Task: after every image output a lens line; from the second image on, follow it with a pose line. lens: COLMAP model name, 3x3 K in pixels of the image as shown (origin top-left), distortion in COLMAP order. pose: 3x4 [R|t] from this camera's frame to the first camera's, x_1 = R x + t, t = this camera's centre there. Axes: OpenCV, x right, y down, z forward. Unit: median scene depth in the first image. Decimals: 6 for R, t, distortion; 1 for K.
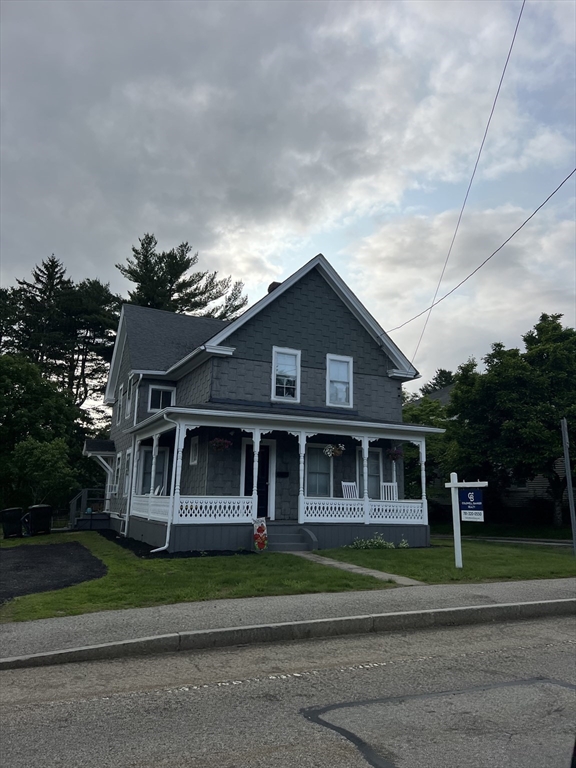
lens RADIAL K [[586.2, 0, 288.0], [0, 586.2, 384.0], [0, 0, 1]] dist [0.270228, -0.656948]
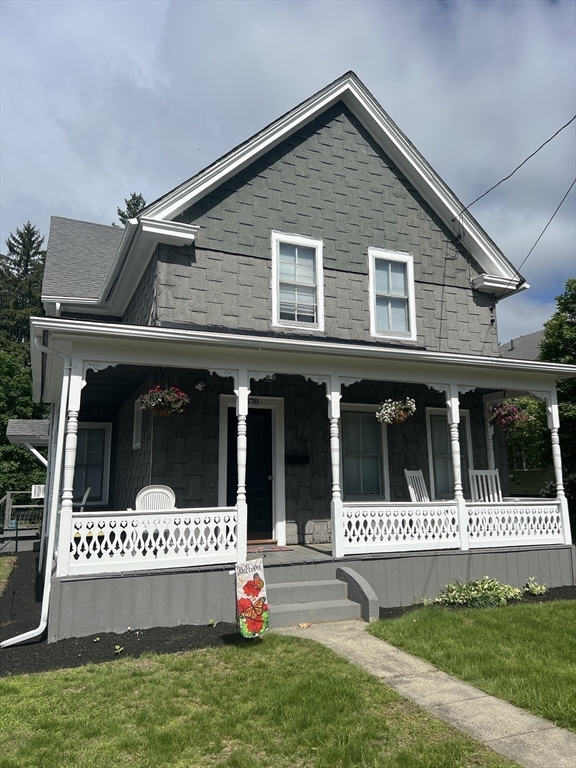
lens RADIAL K [[586.2, 0, 288.0], [0, 586.2, 384.0], [0, 0, 1]] dist [0.270228, -0.656948]
pose [[0.999141, -0.035321, -0.021679, -0.003786], [0.035710, 0.999203, 0.017835, 0.071270], [0.021031, -0.018594, 0.999606, 0.447158]]
